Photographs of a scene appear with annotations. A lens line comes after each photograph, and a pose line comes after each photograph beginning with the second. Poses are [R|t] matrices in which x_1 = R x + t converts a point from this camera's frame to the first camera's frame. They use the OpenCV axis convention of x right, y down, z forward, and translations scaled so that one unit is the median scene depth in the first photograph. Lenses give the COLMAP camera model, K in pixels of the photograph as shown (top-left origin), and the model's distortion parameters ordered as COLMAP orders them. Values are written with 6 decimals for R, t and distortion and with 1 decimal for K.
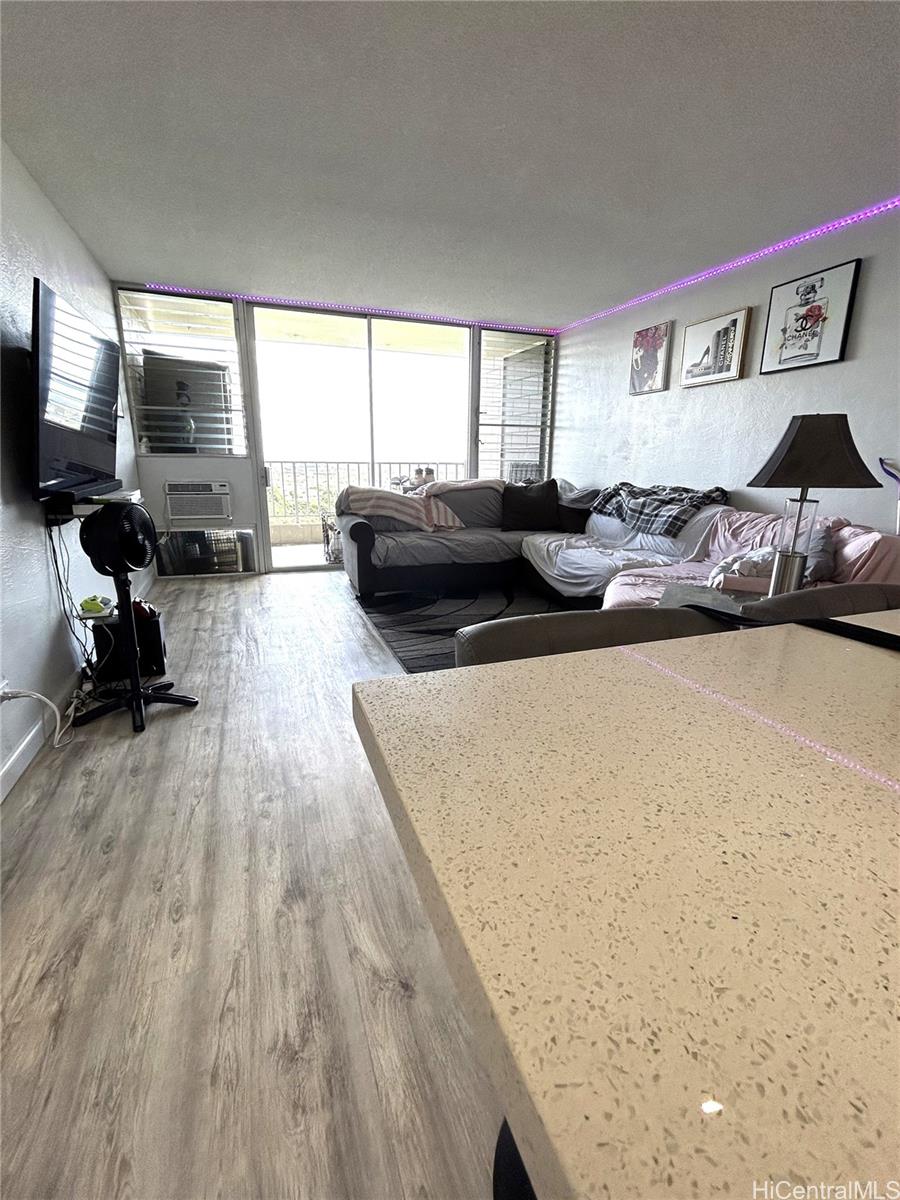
lens RADIAL K [[522.1, 0, 450.1], [0, 522.1, 598.3], [0, 0, 1]] dist [0.002177, 0.000561]
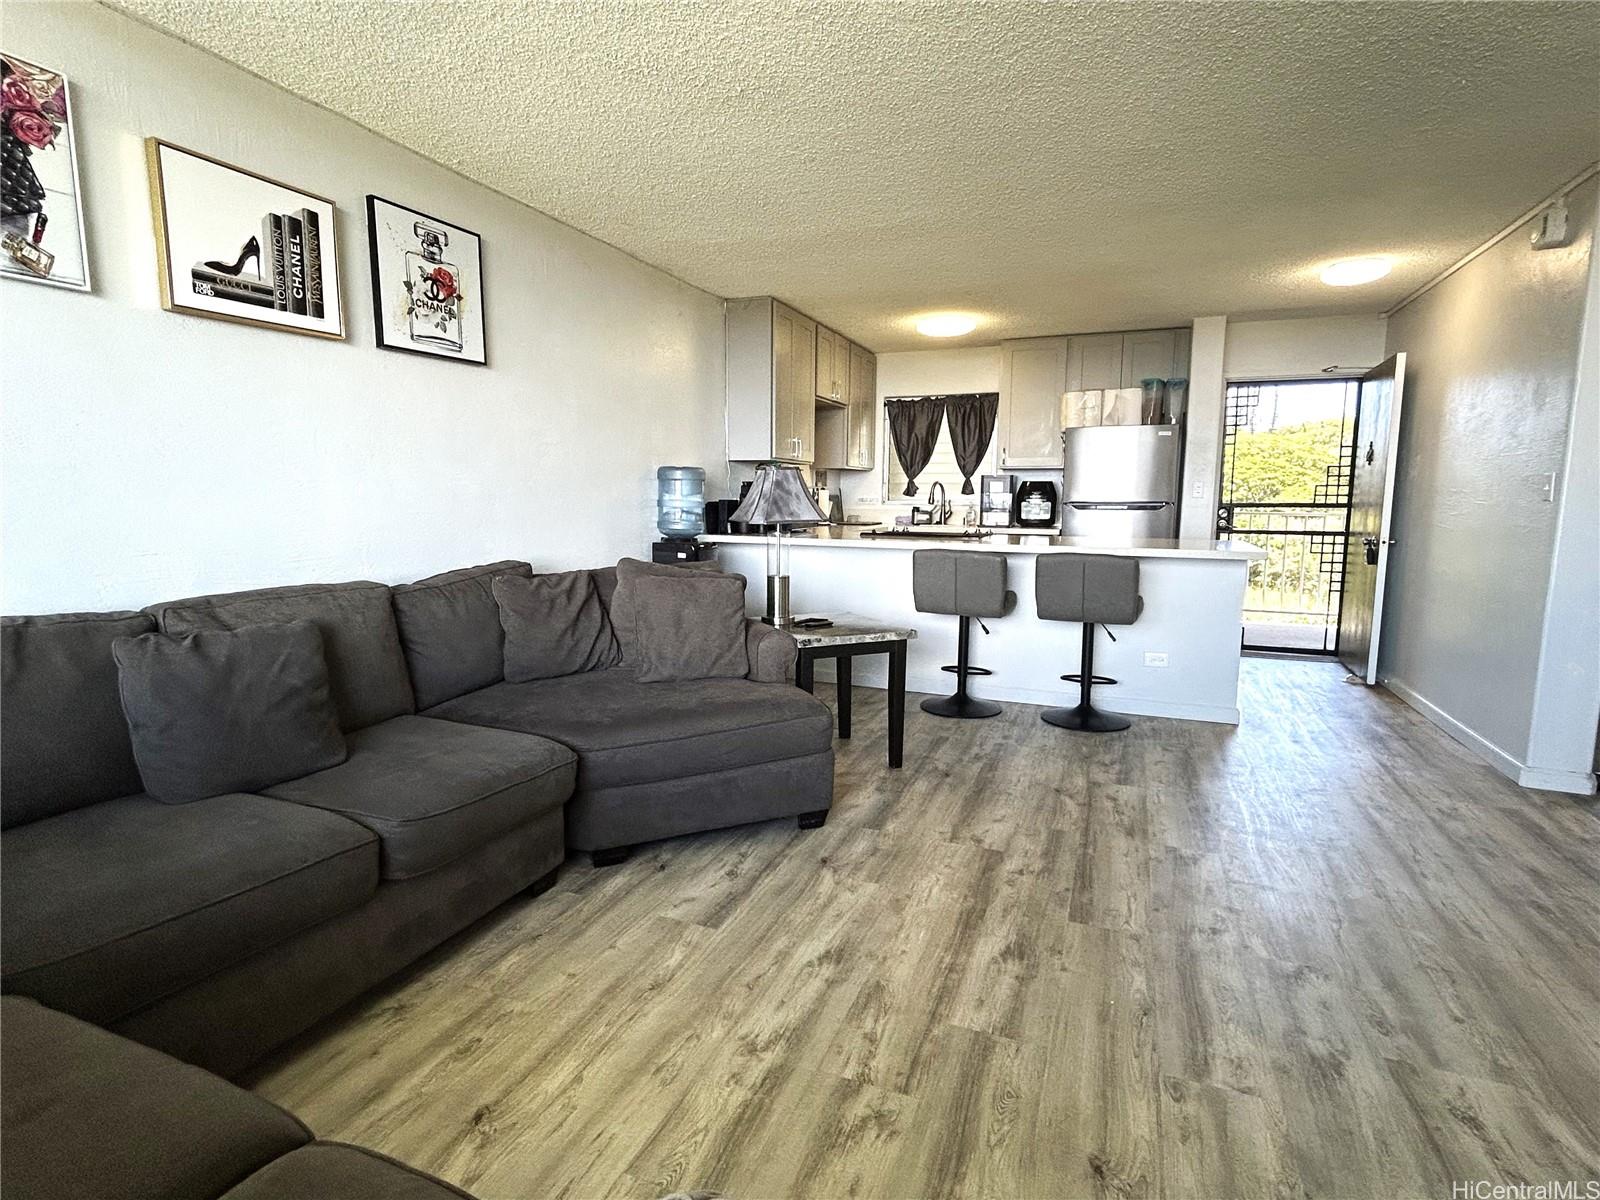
lens RADIAL K [[815.0, 0, 794.9], [0, 815.0, 598.5], [0, 0, 1]] dist [-0.005915, 0.002138]
pose [[-0.736128, -0.102443, 0.669045, -0.346154], [0.167212, 0.930315, 0.326427, -0.424628], [-0.655862, 0.352164, -0.667701, 1.503341]]
